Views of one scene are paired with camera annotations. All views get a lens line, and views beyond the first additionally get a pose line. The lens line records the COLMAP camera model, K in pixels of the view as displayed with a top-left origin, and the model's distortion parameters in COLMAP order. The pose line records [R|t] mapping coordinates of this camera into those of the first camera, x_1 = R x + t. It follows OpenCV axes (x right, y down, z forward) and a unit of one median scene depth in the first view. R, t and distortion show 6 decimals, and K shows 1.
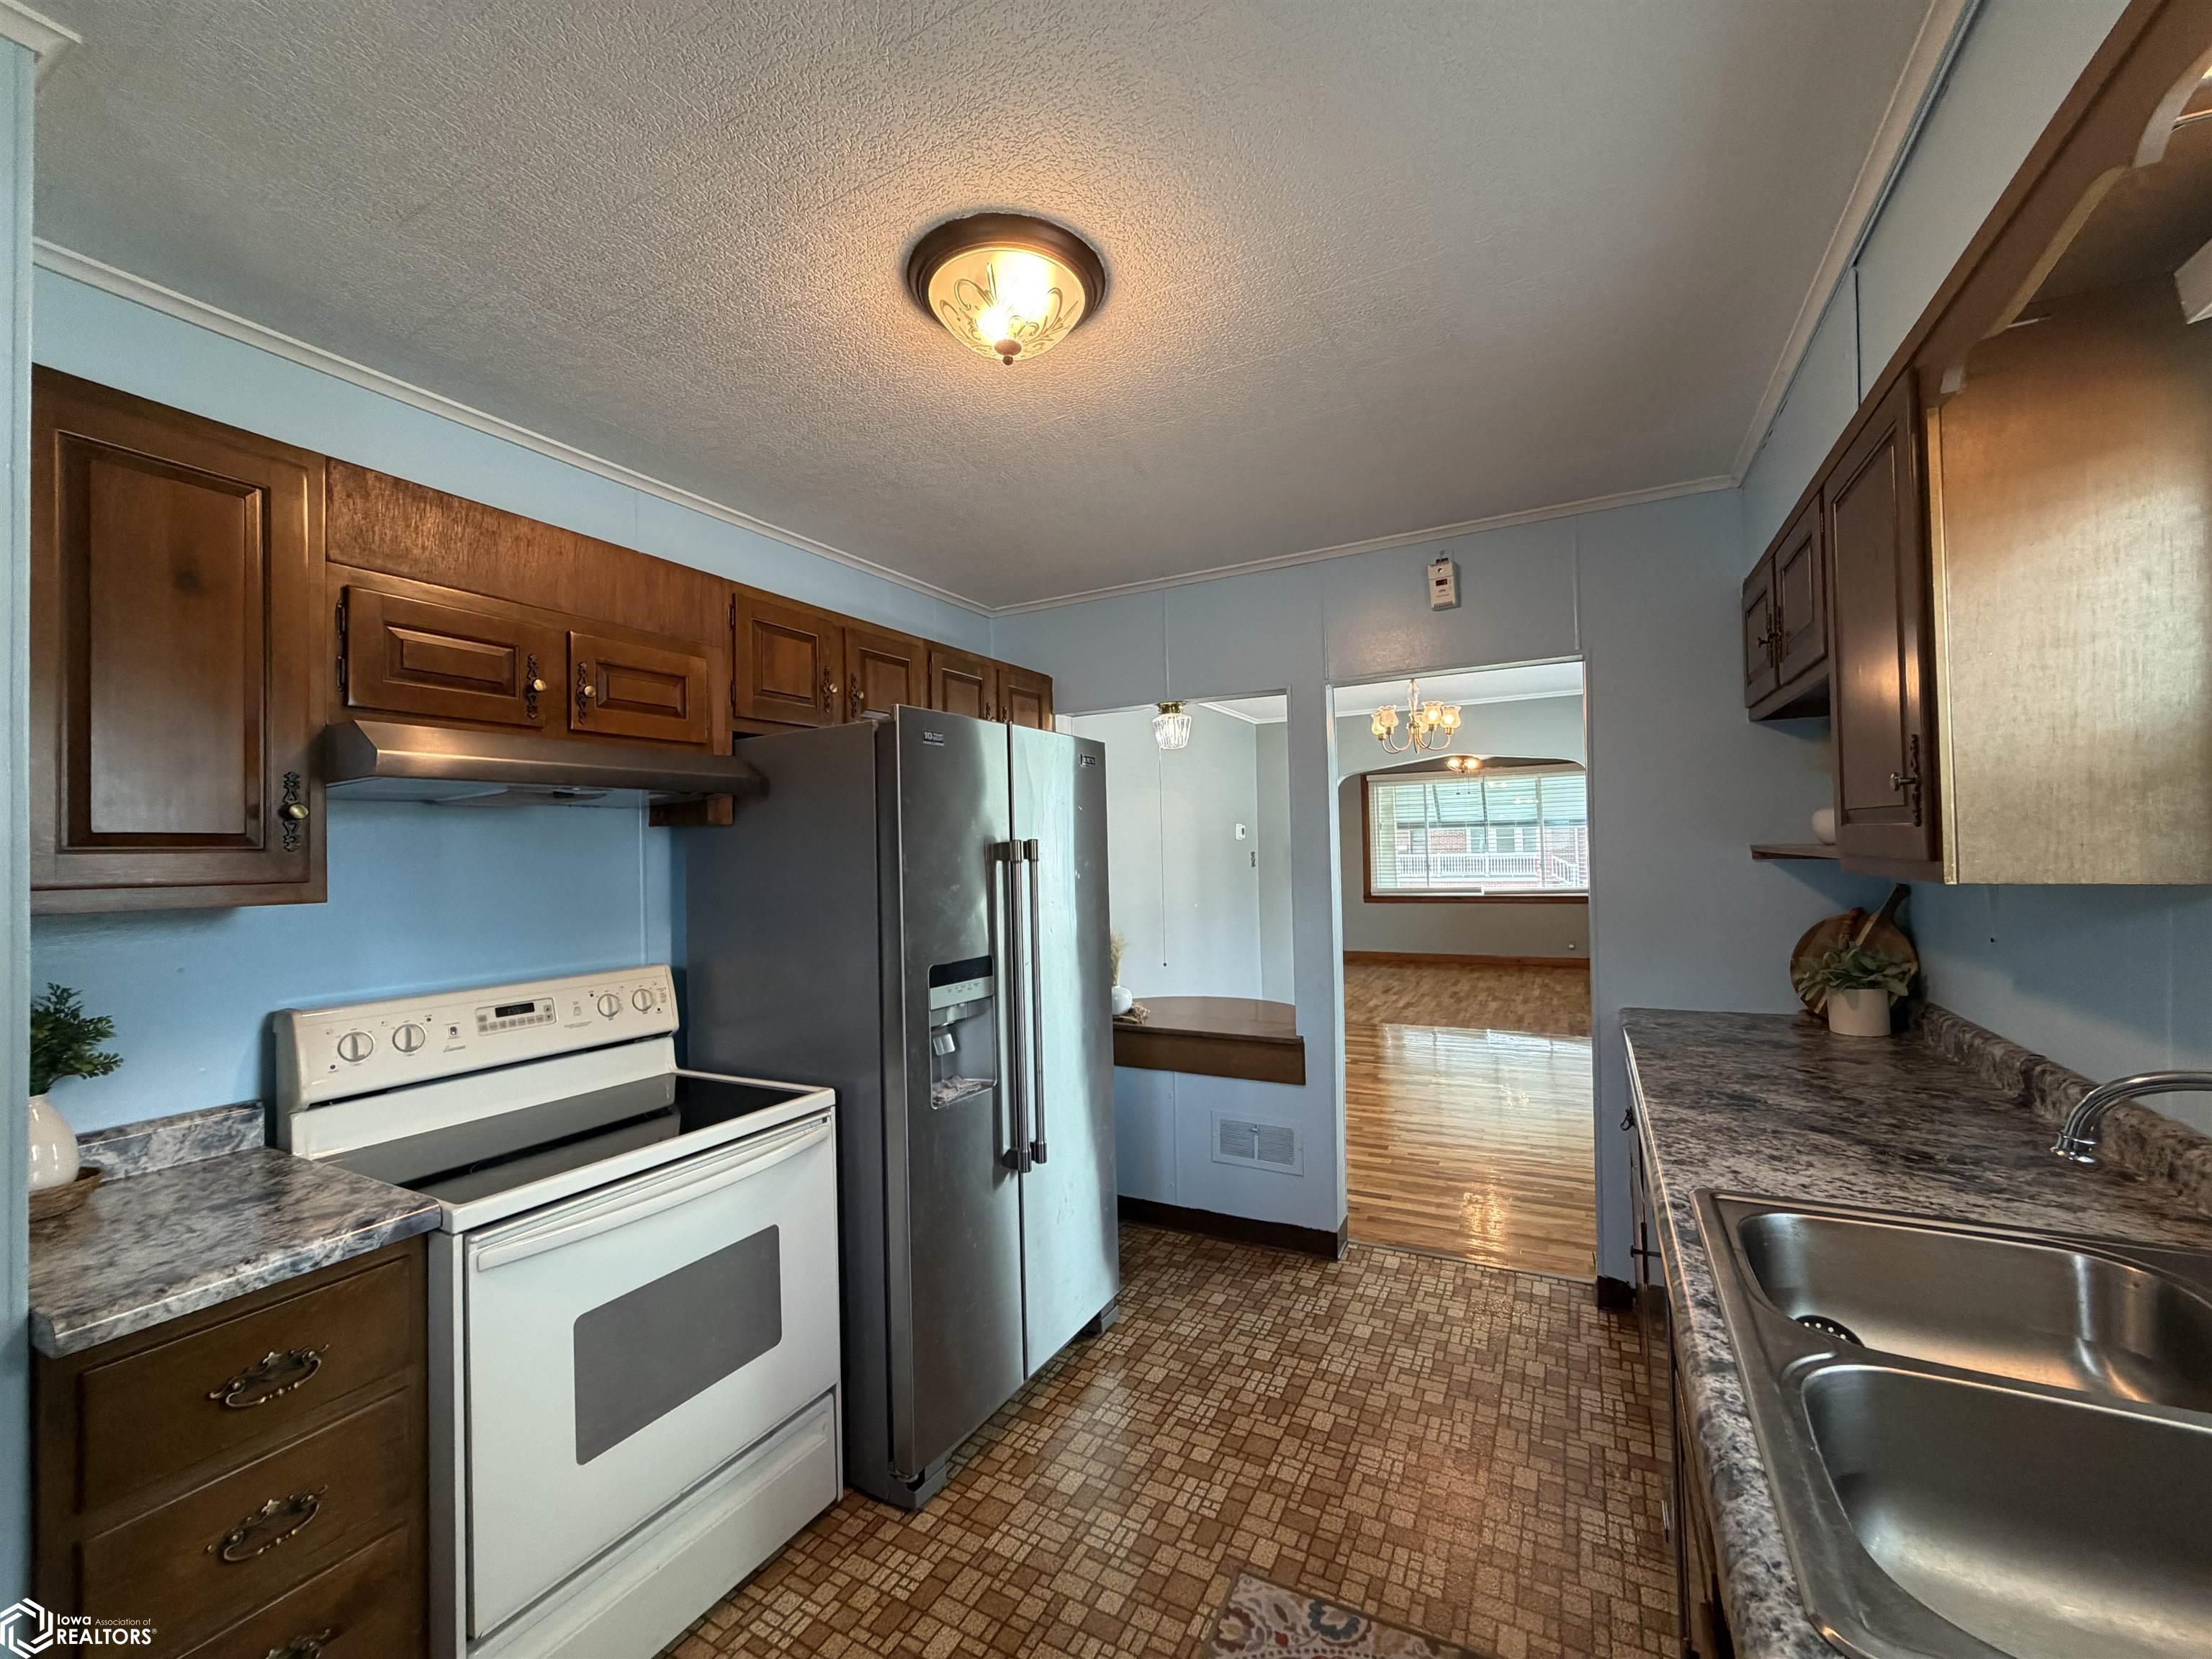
lens RADIAL K [[877.4, 0, 1099.0], [0, 877.4, 833.3], [0, 0, 1]] dist [-0.001762, 0.000307]
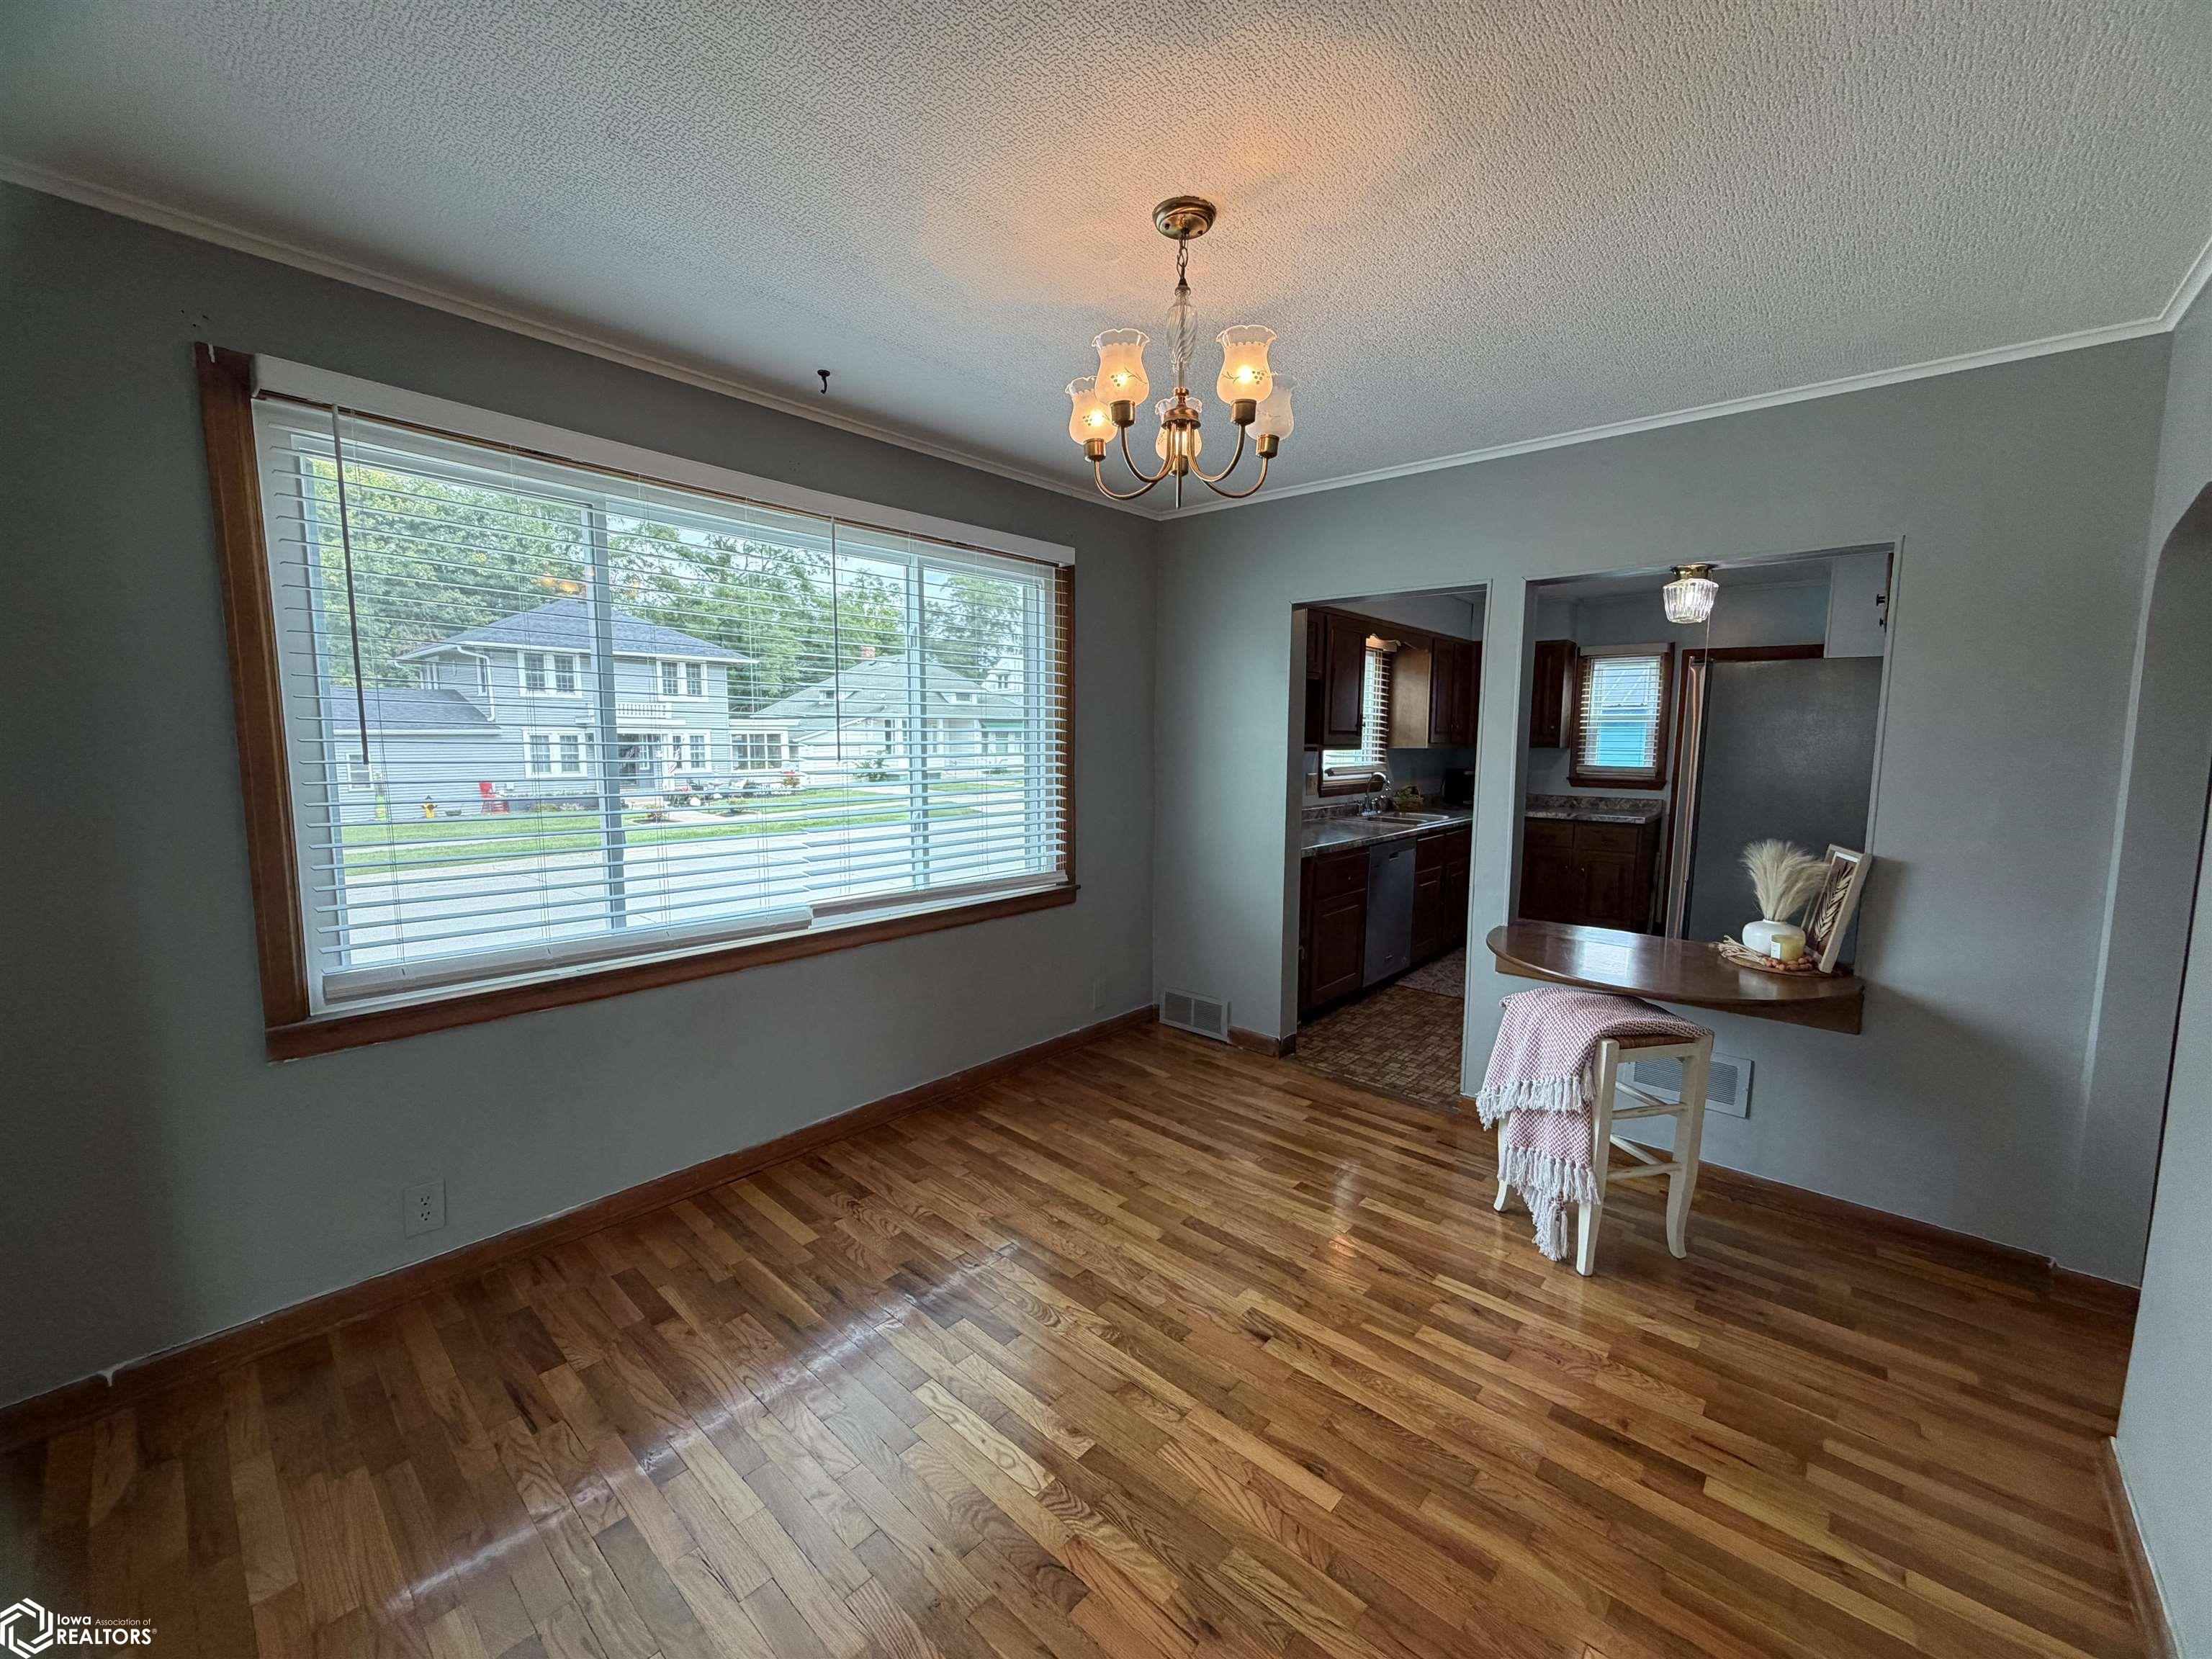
lens RADIAL K [[877.4, 0, 1099.0], [0, 877.4, 833.3], [0, 0, 1]] dist [-0.001762, 0.000307]
pose [[-0.974191, -0.015924, 0.225161, 0.532681], [0.005318, 0.995612, 0.093422, 0.018945], [-0.225661, 0.092208, -0.969832, 2.356217]]
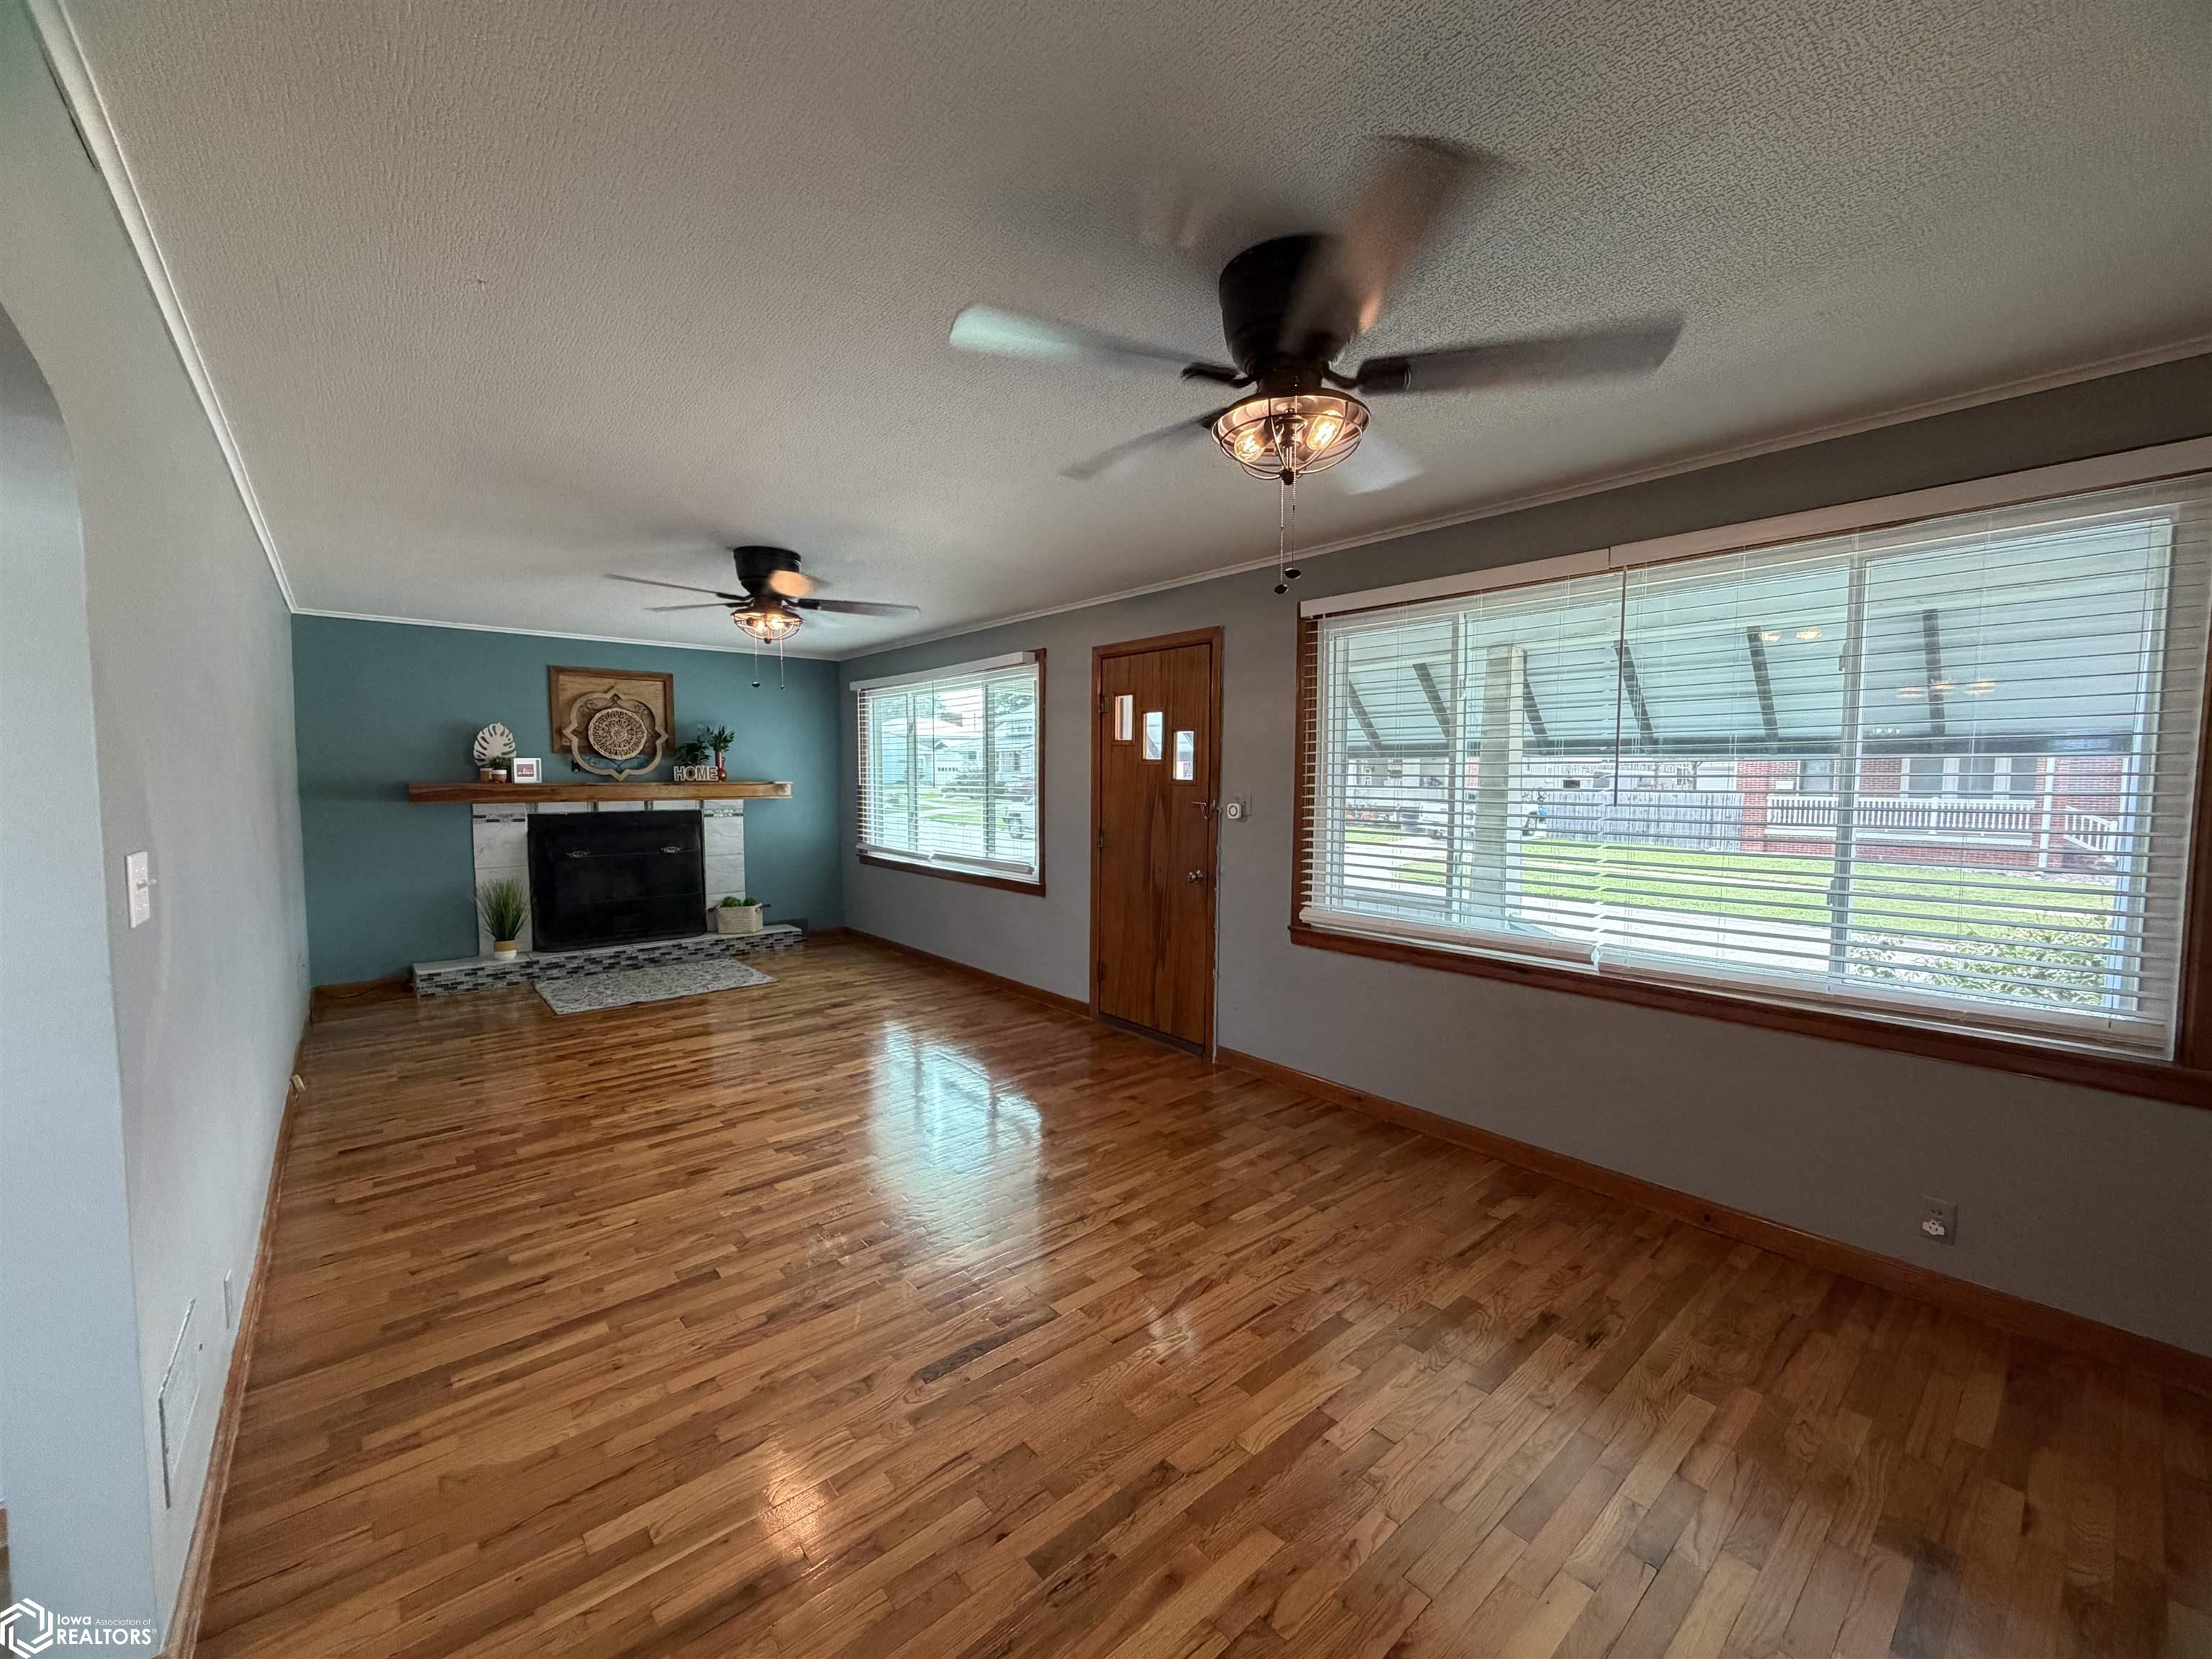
lens RADIAL K [[877.4, 0, 1099.0], [0, 877.4, 833.3], [0, 0, 1]] dist [-0.001762, 0.000307]
pose [[0.932191, 0.043978, -0.359286, 1.316841], [-0.012825, 0.995981, 0.088636, -0.008058], [0.361740, -0.078018, 0.929009, 2.261514]]
